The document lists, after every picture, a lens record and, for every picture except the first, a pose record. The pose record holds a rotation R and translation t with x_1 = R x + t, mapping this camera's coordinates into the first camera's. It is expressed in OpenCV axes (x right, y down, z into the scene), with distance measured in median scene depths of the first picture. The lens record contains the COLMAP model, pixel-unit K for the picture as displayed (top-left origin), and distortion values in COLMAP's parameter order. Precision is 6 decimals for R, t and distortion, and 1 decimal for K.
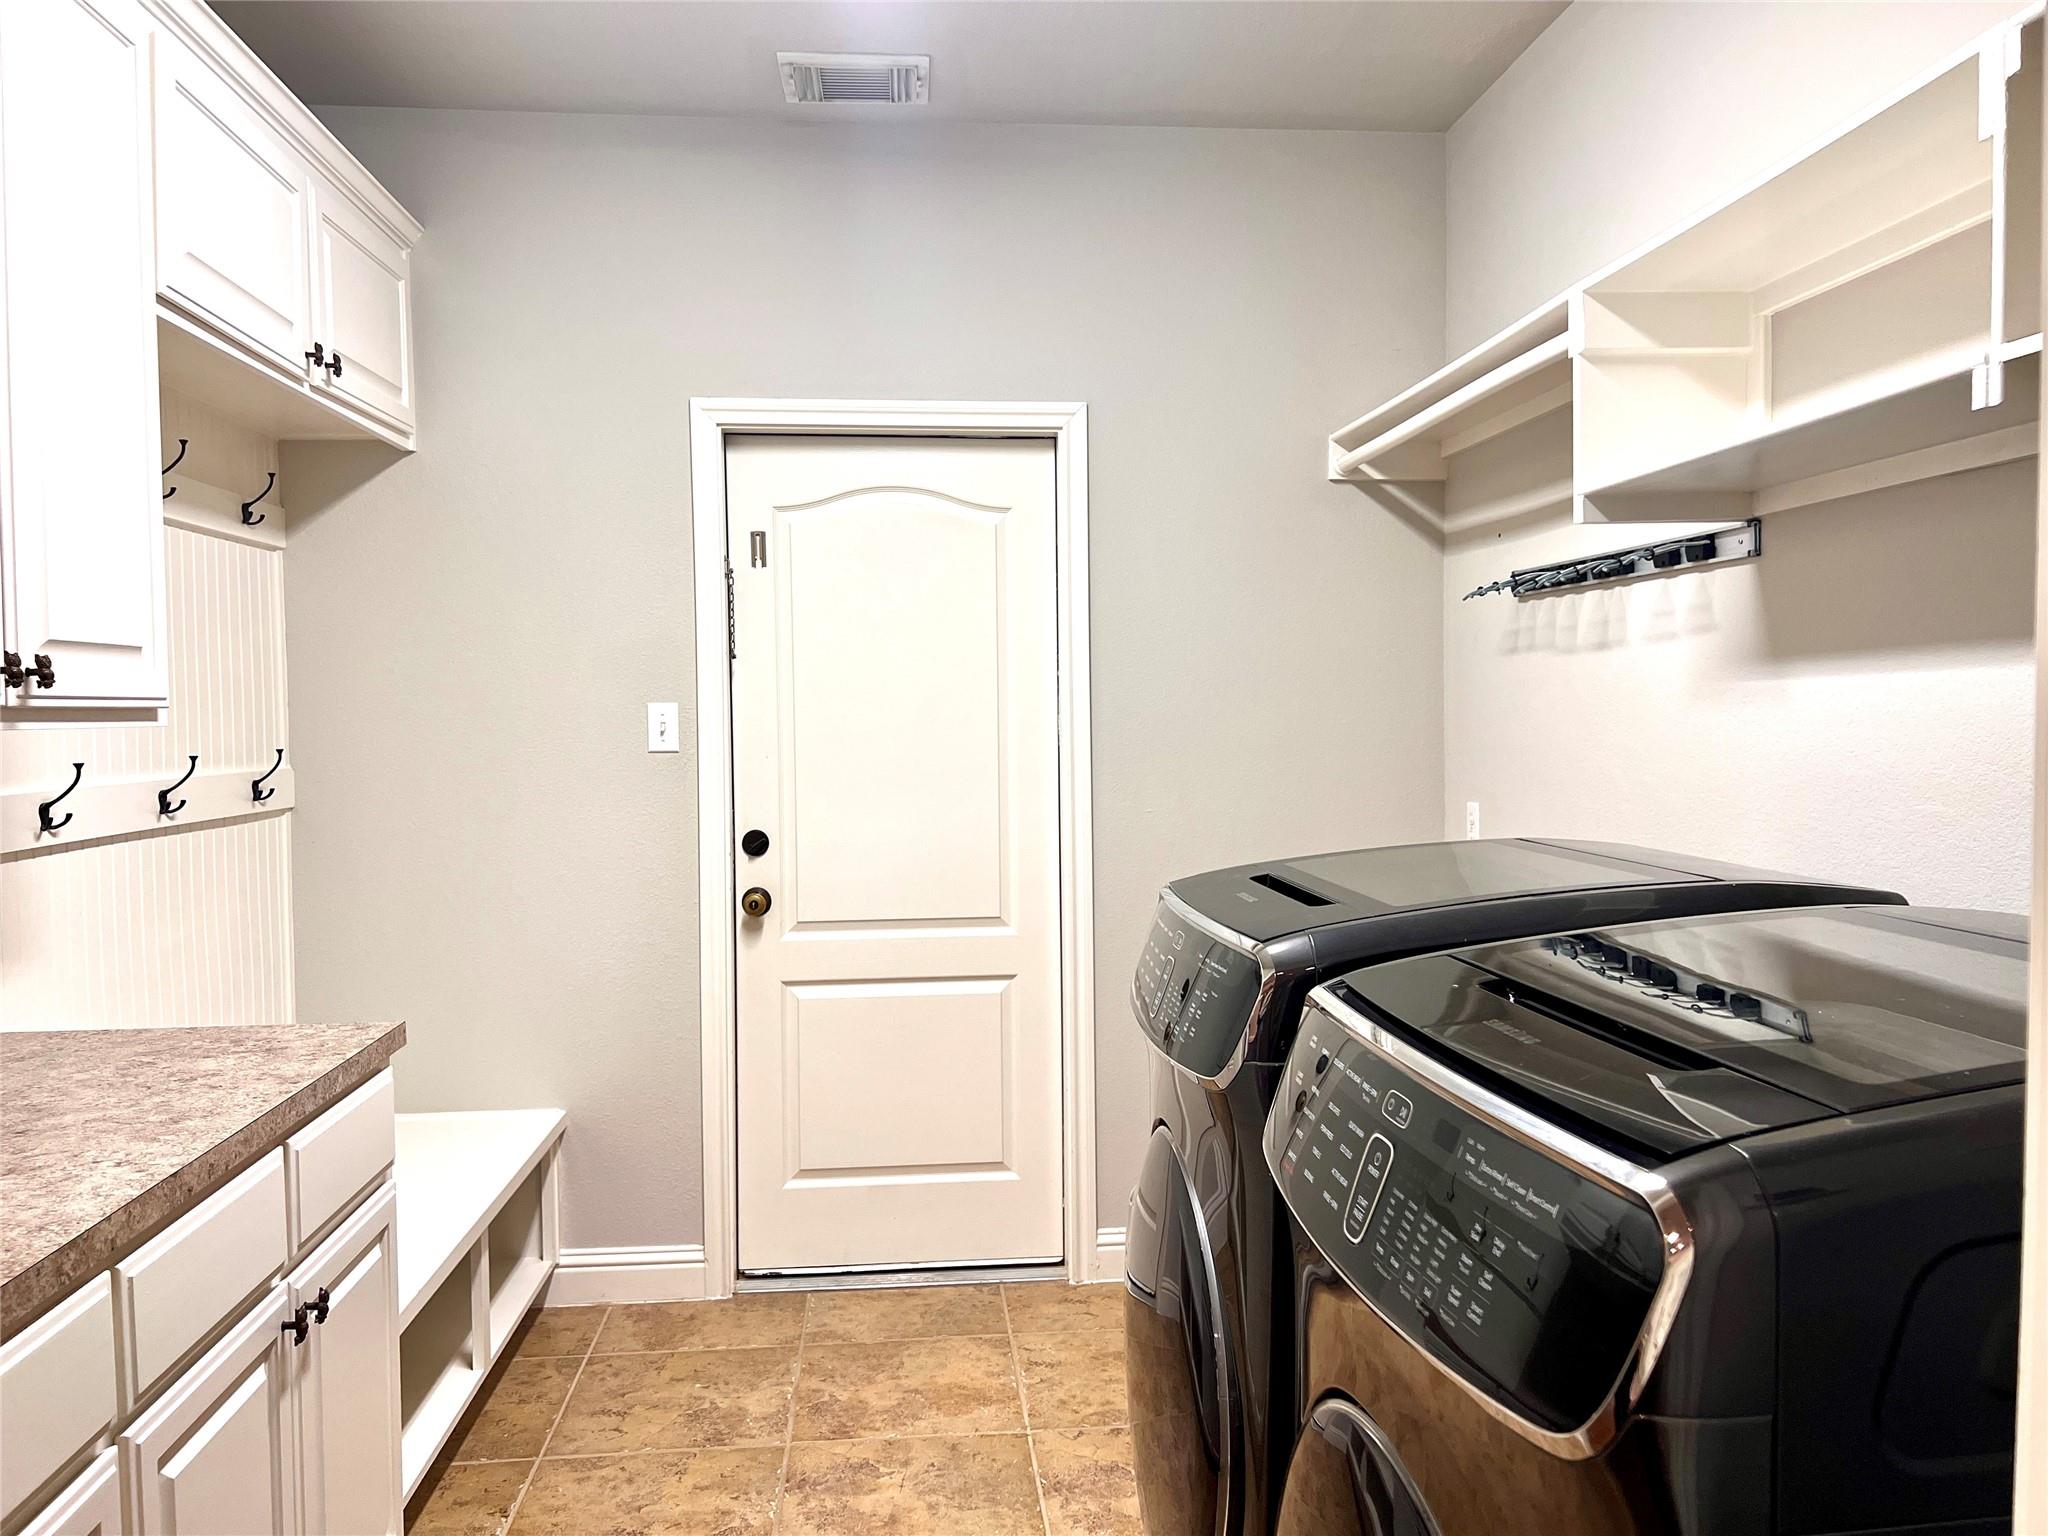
lens RADIAL K [[1539.4, 0, 1035.5], [0, 1539.4, 751.6], [0, 0, 1]] dist [0.065034, -0.076193]
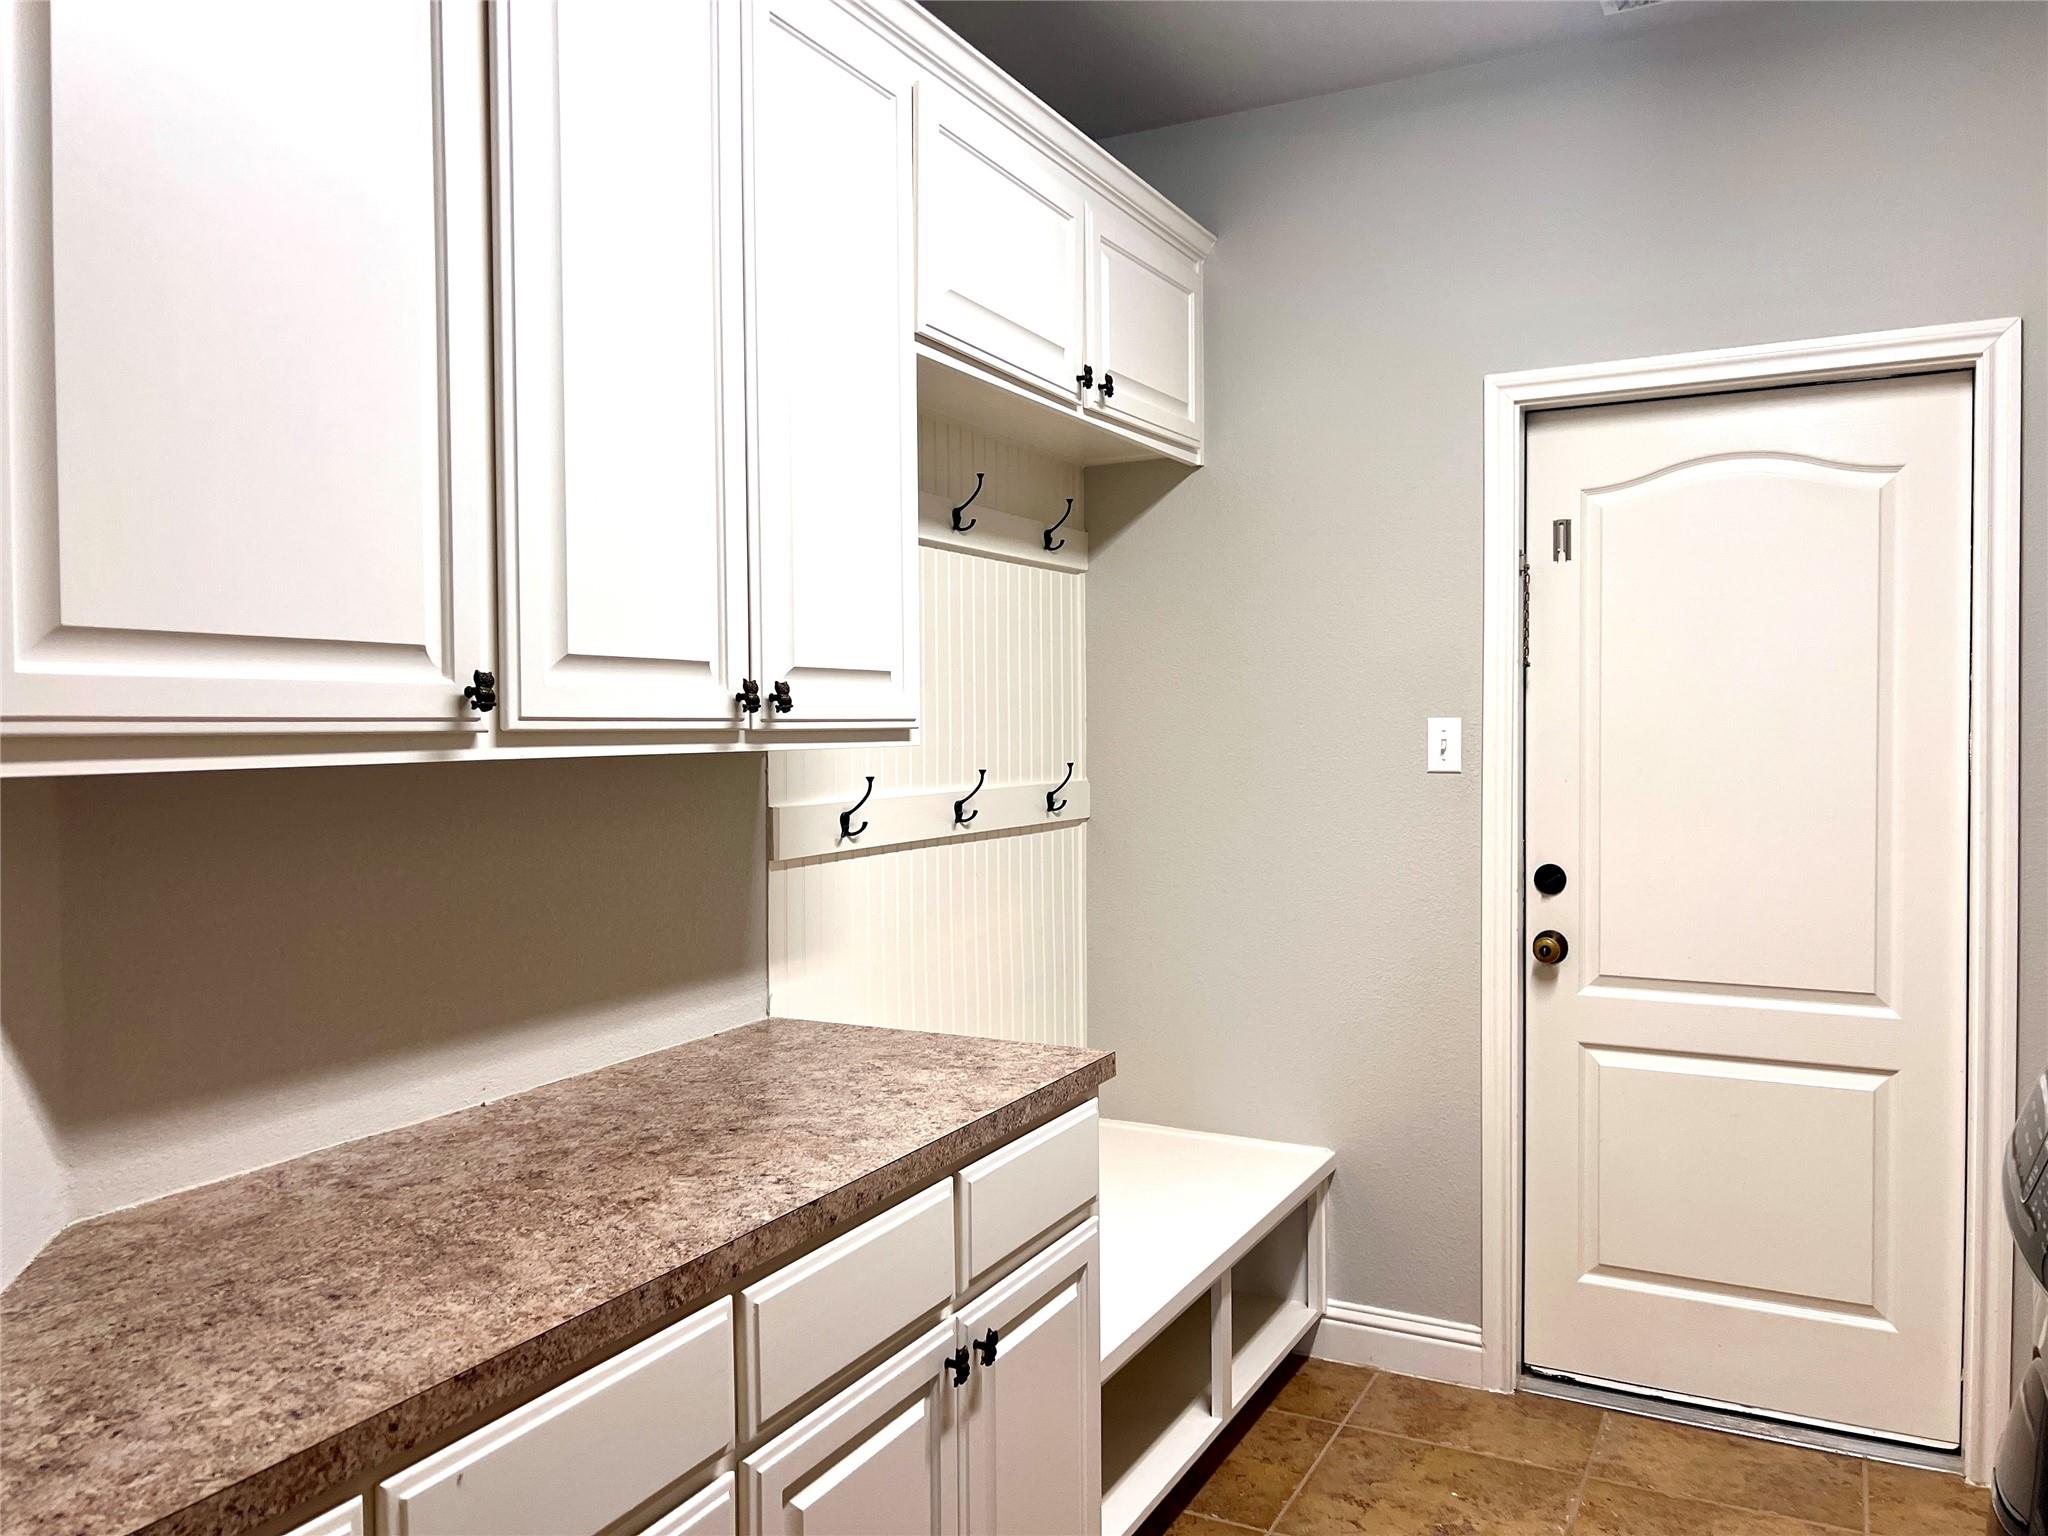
lens RADIAL K [[1539.4, 0, 1007.3], [0, 1539.4, 762.3], [0, 0, 1]] dist [0.065034, -0.076193]
pose [[0.838162, 0.017643, -0.545135, 0.044482], [-0.015678, 0.999843, 0.008255, -0.010595], [0.545195, 0.001627, 0.838307, 0.118747]]
